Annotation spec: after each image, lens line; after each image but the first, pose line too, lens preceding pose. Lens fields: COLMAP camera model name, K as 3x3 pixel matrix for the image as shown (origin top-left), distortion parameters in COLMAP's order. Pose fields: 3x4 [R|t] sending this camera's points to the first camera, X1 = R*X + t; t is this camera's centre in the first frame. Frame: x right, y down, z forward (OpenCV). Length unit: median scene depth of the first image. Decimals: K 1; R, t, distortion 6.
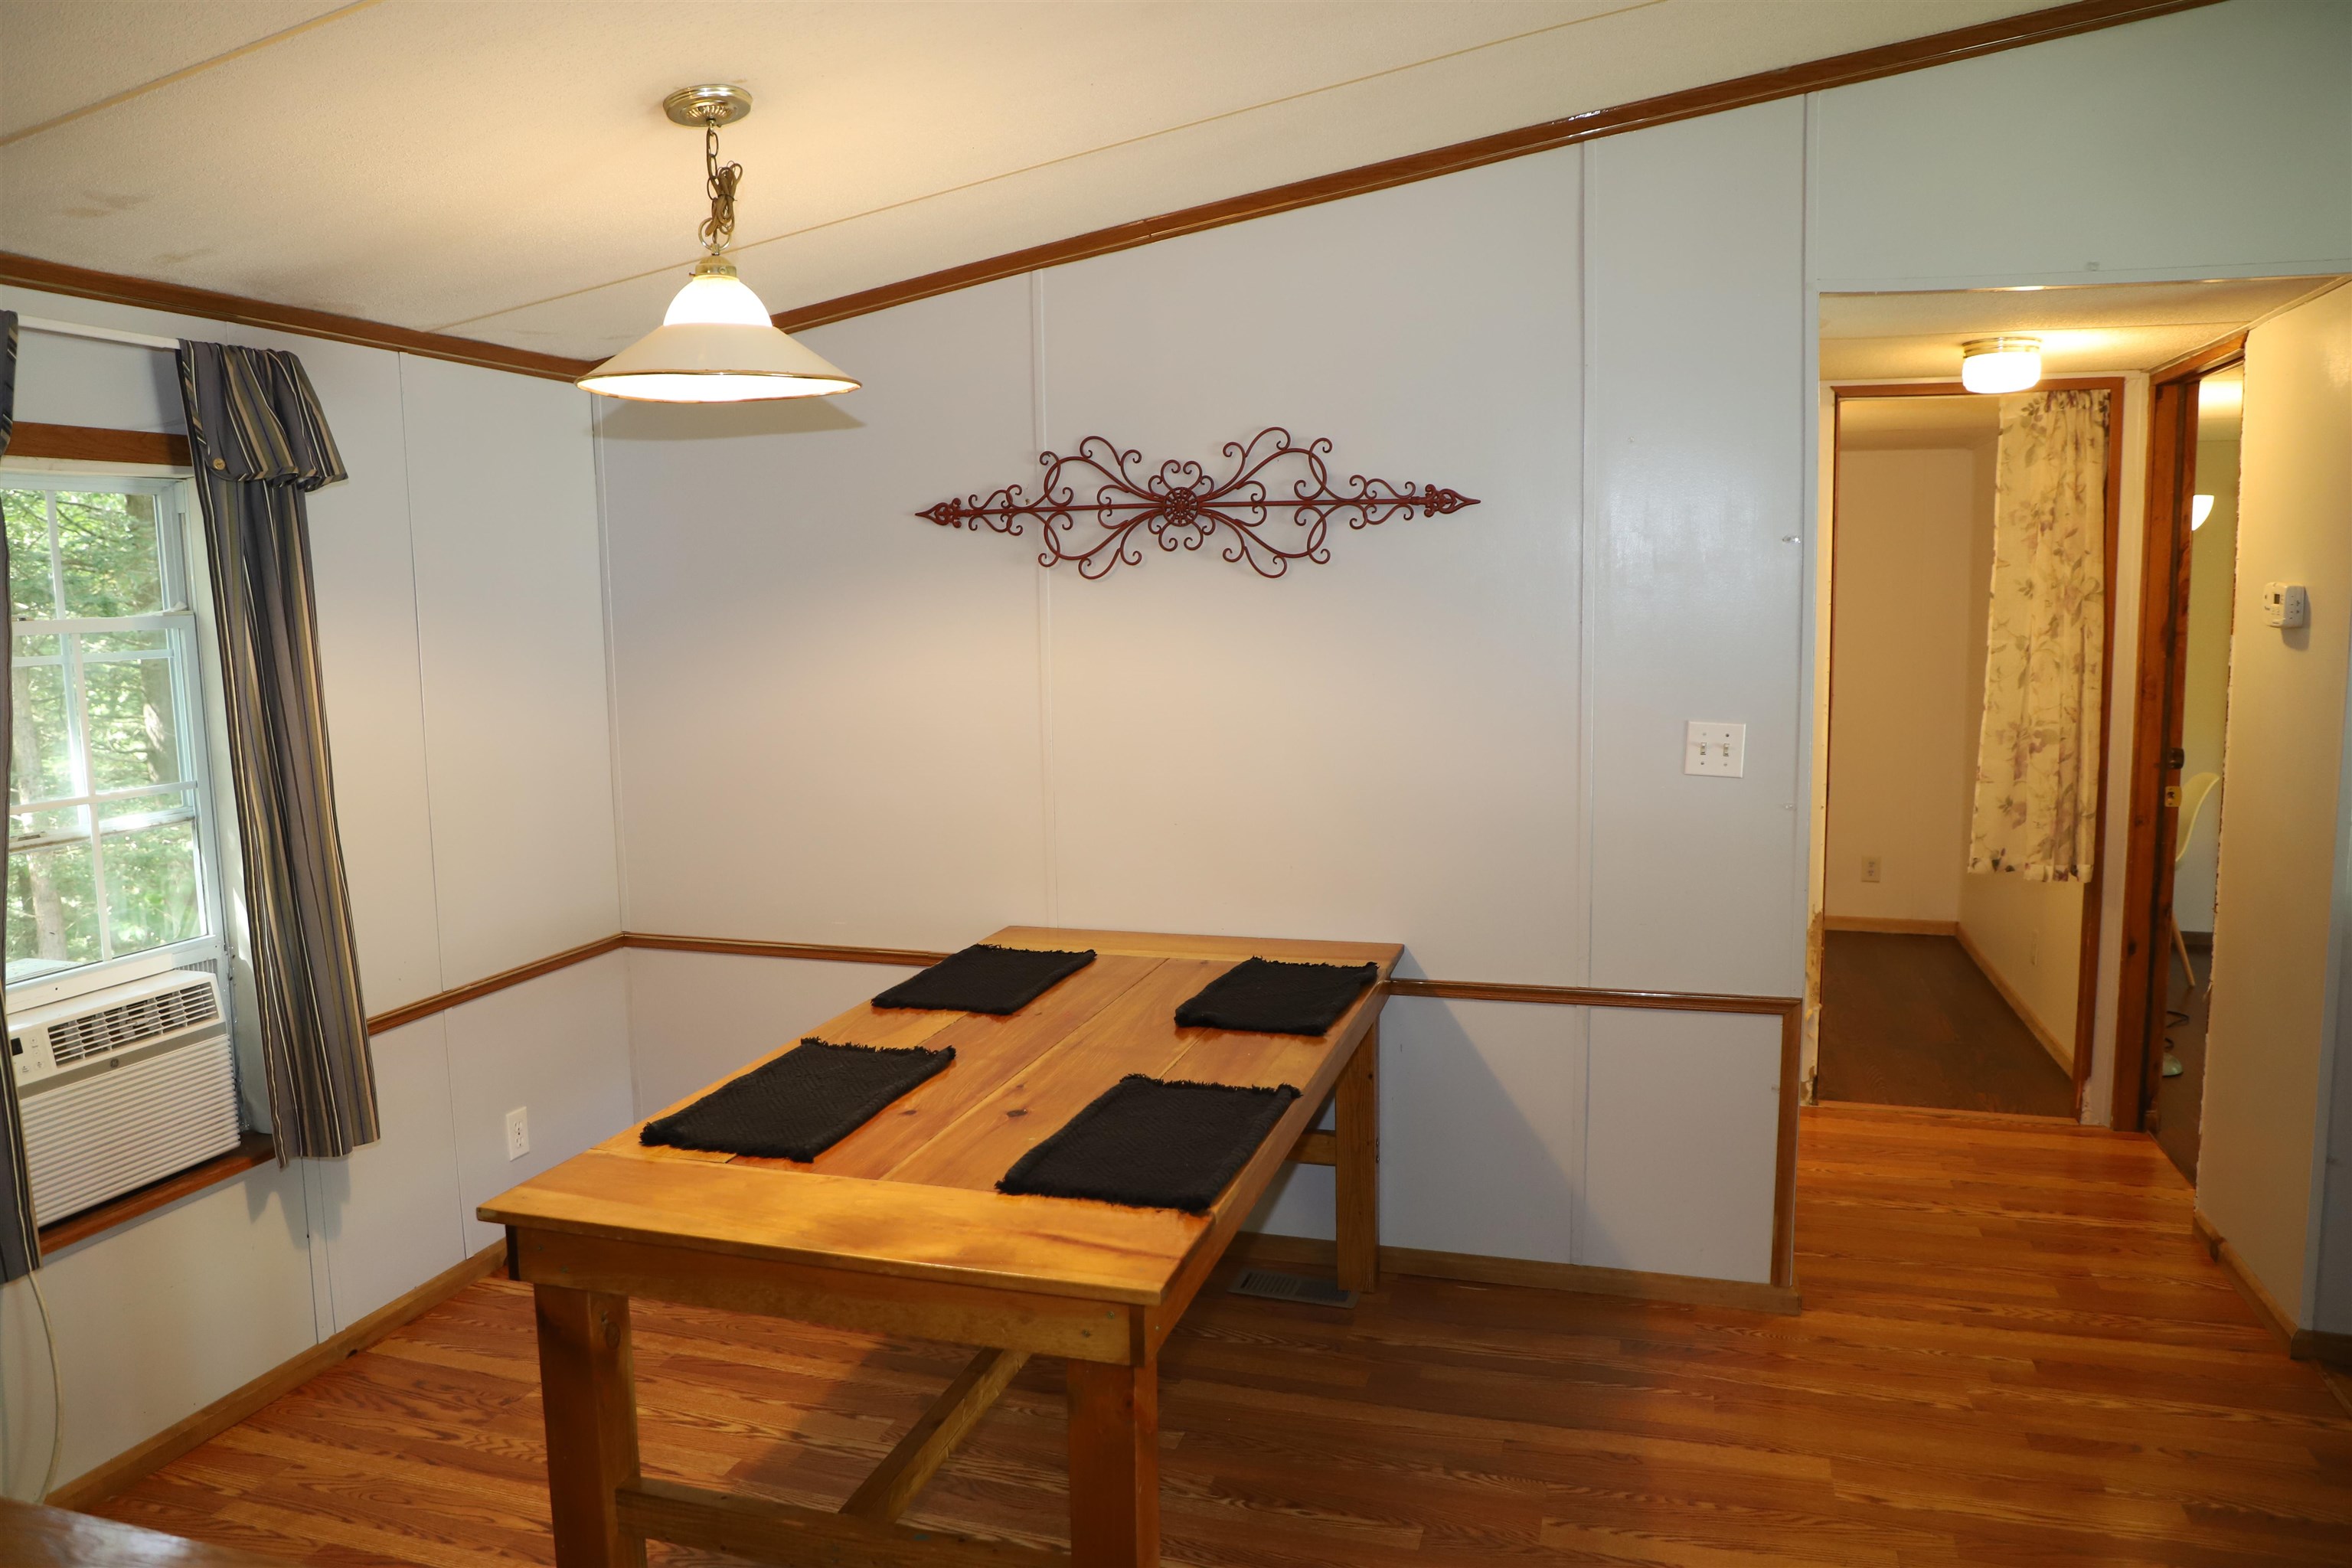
lens RADIAL K [[1595.4, 0, 1184.5], [0, 1595.4, 771.5], [0, 0, 1]] dist [-0.079856, 0.040002]
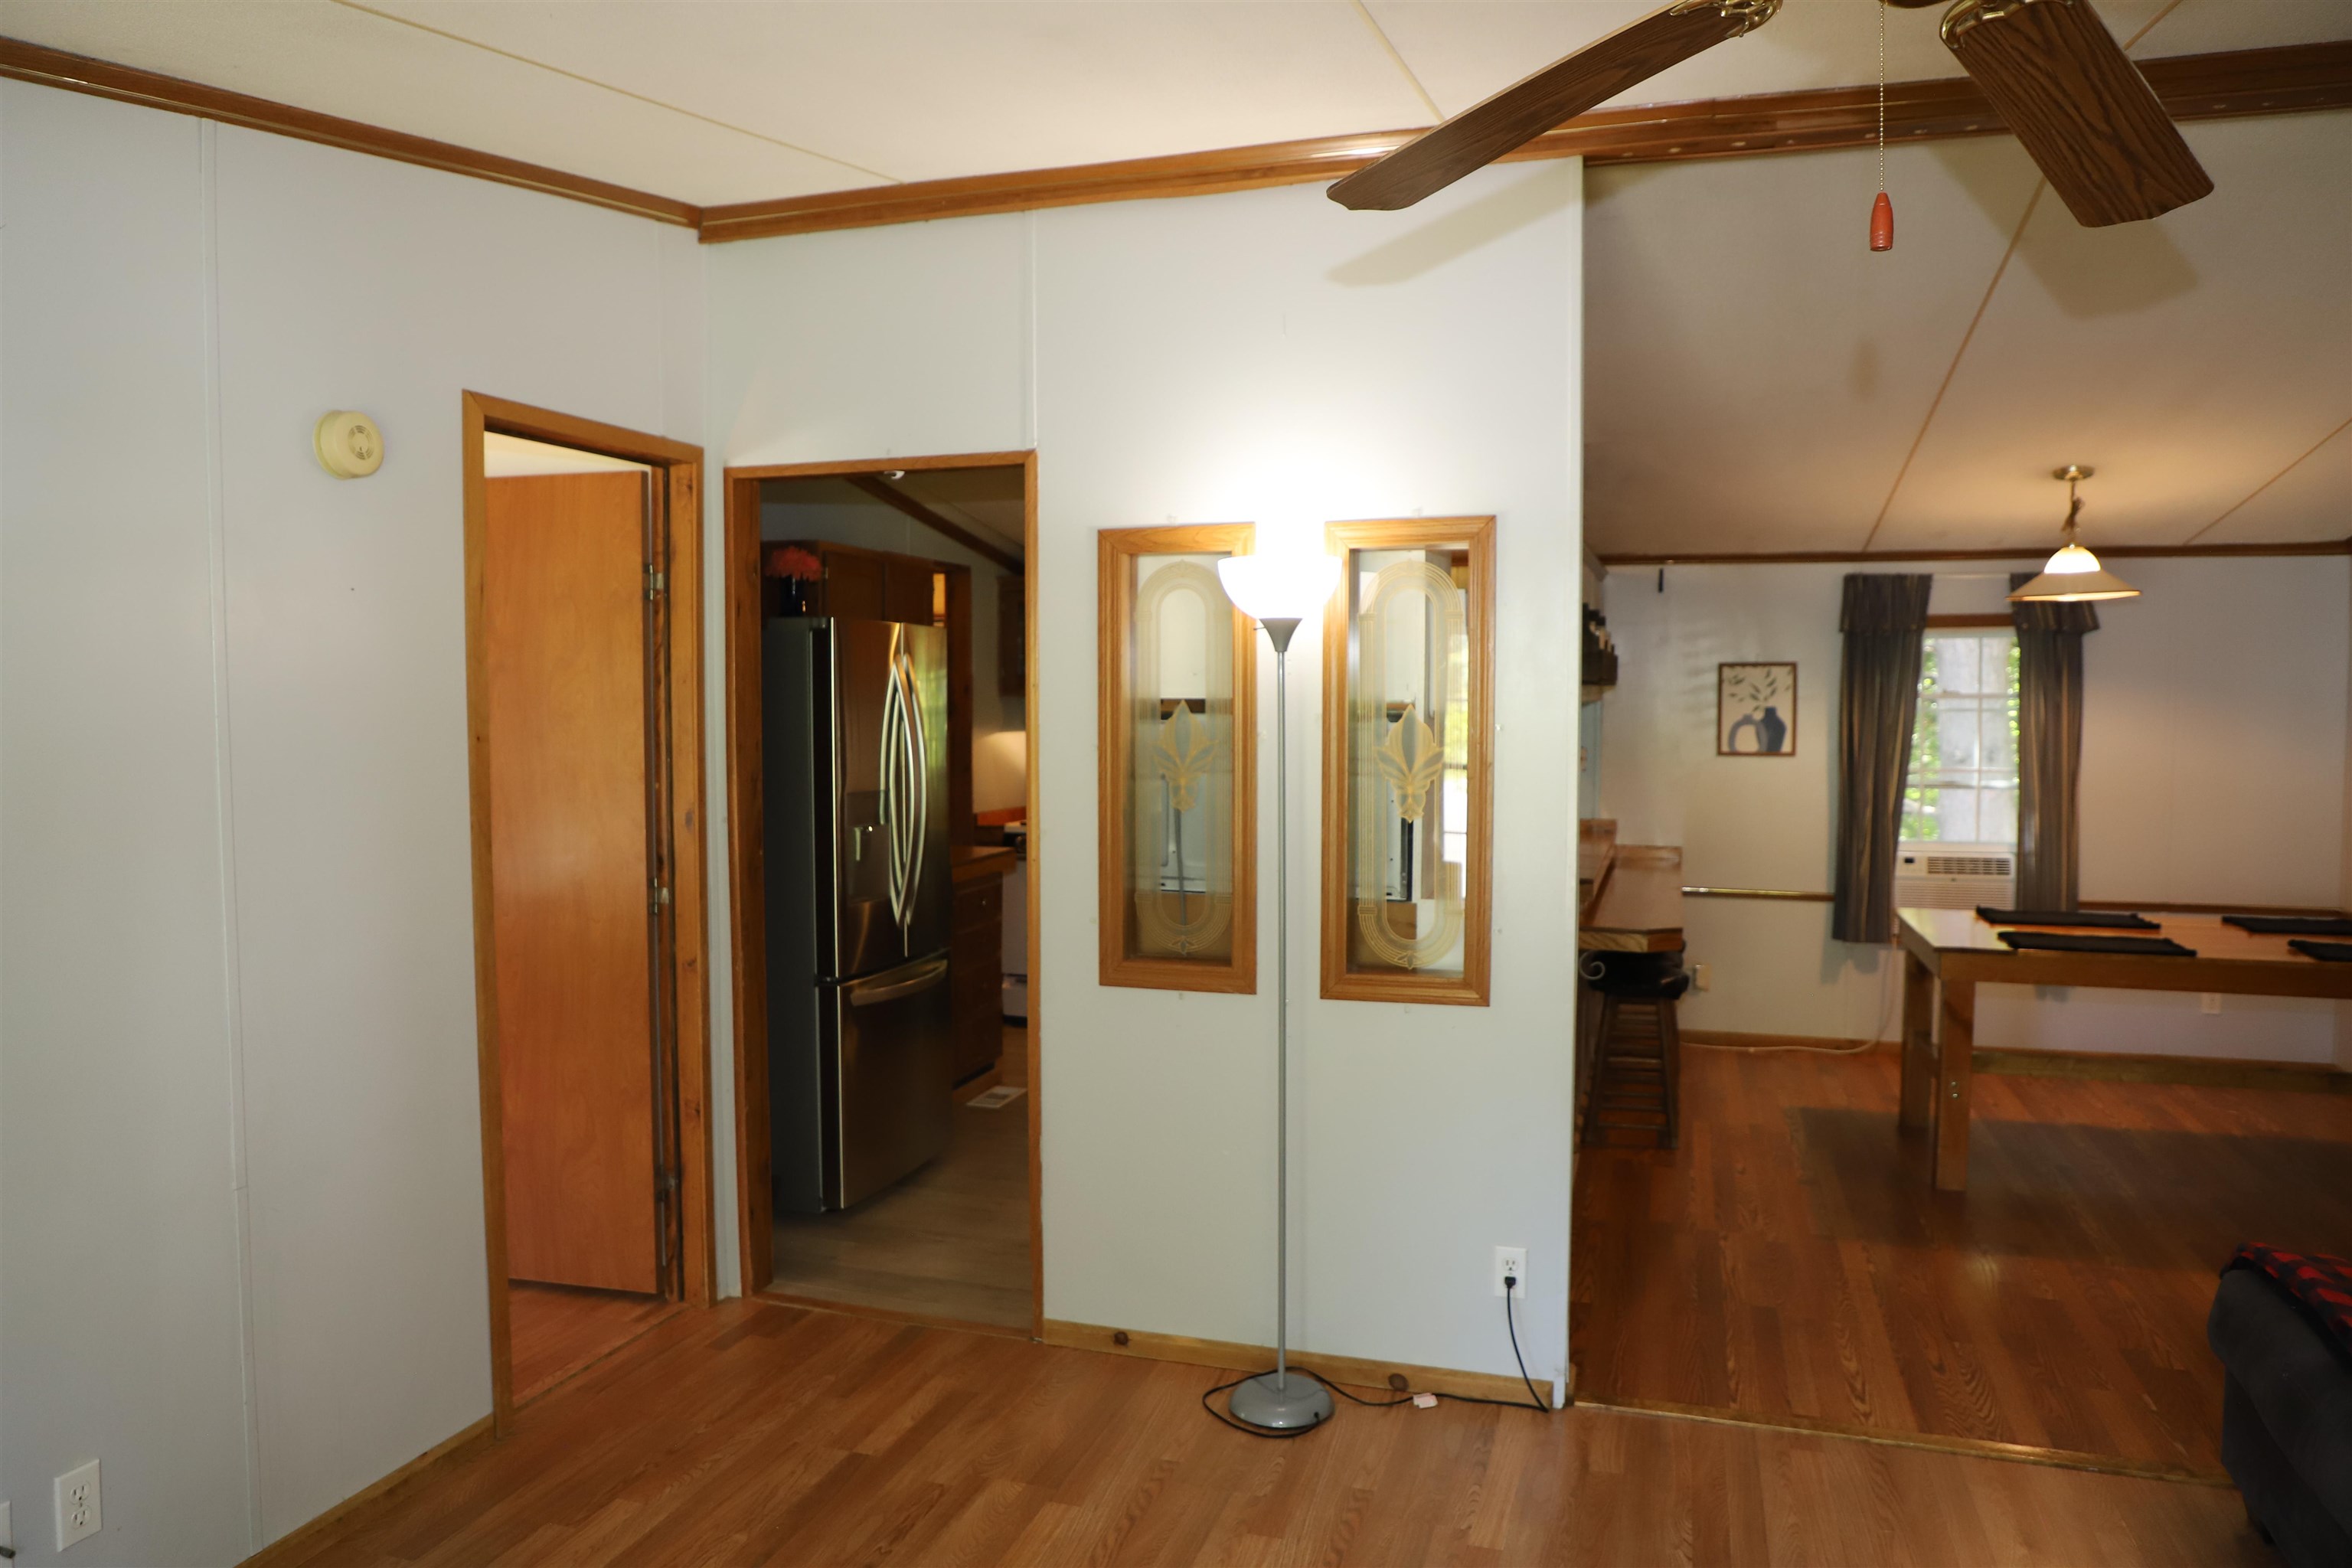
lens RADIAL K [[1595.4, 0, 1184.5], [0, 1595.4, 771.5], [0, 0, 1]] dist [-0.079856, 0.040002]
pose [[0.001106, 0.065241, -0.997869, 1.324602], [-0.115595, 0.991189, 0.064676, 0.003990], [0.993296, 0.115277, 0.008638, -0.164963]]
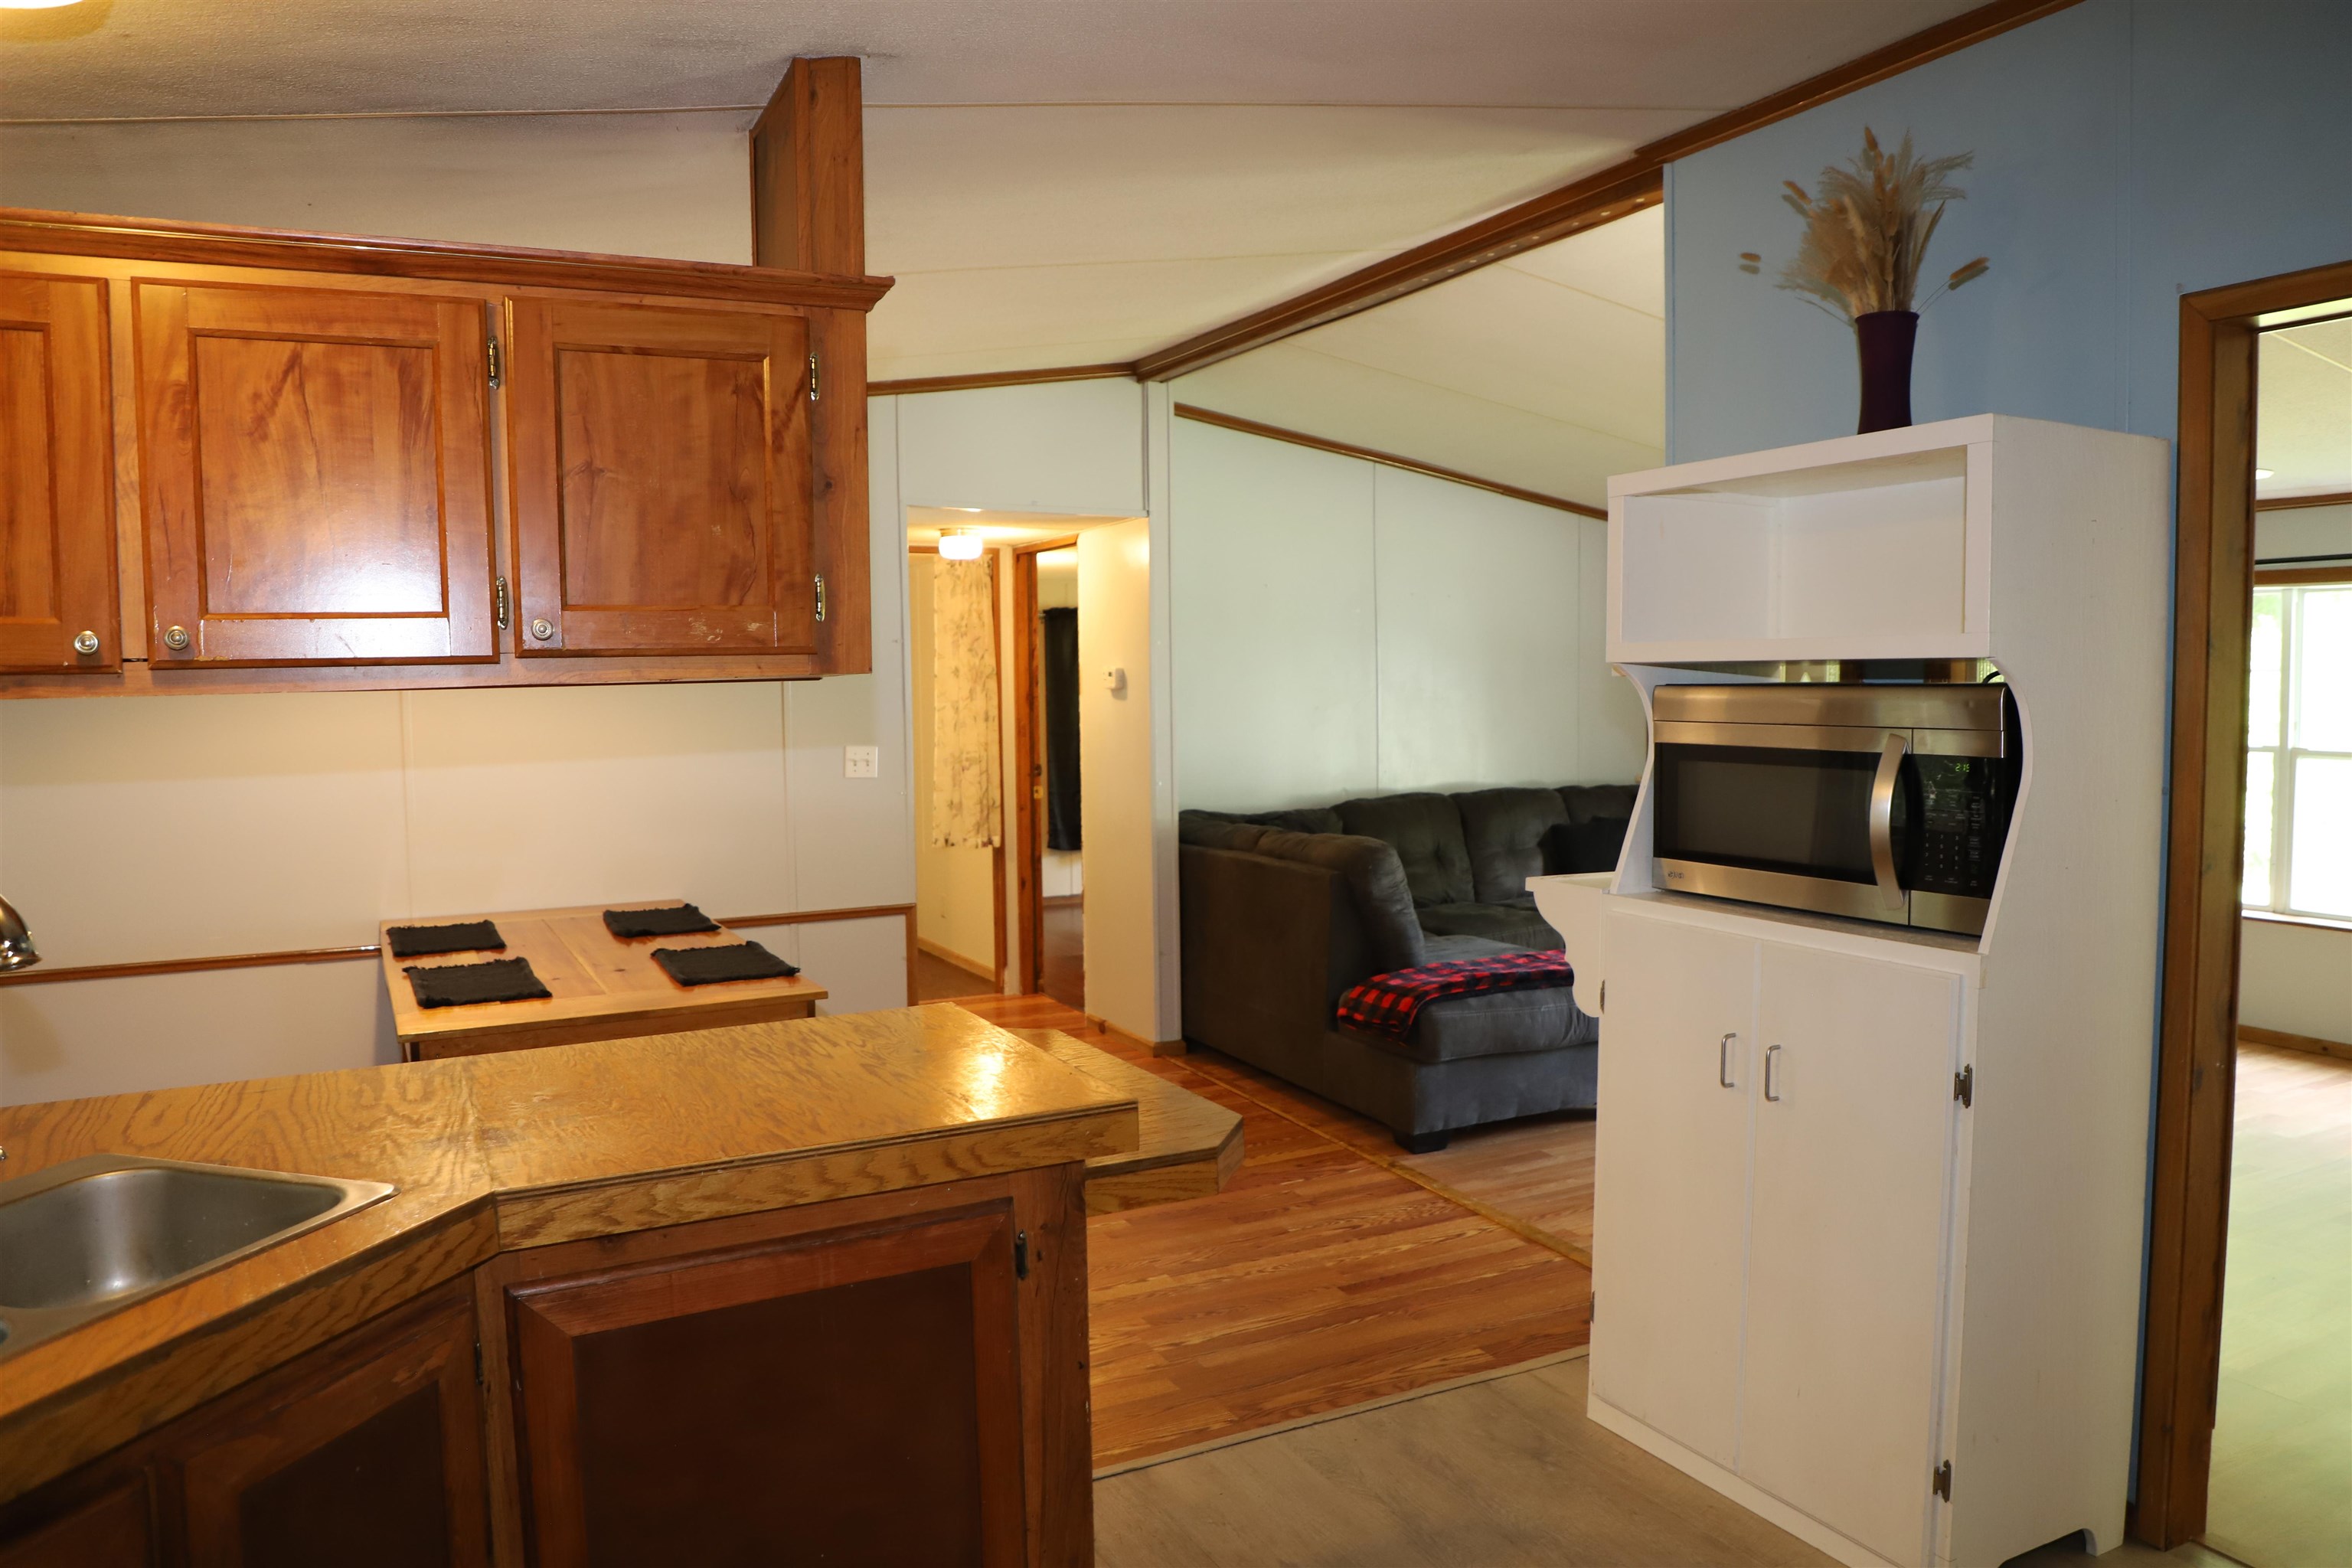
lens RADIAL K [[1595.4, 0, 1184.5], [0, 1595.4, 771.5], [0, 0, 1]] dist [-0.079856, 0.040002]
pose [[0.704341, -0.035236, 0.708987, -0.593494], [0.079625, 0.996386, -0.029584, 0.069418], [-0.705382, 0.077290, 0.704601, -0.424652]]
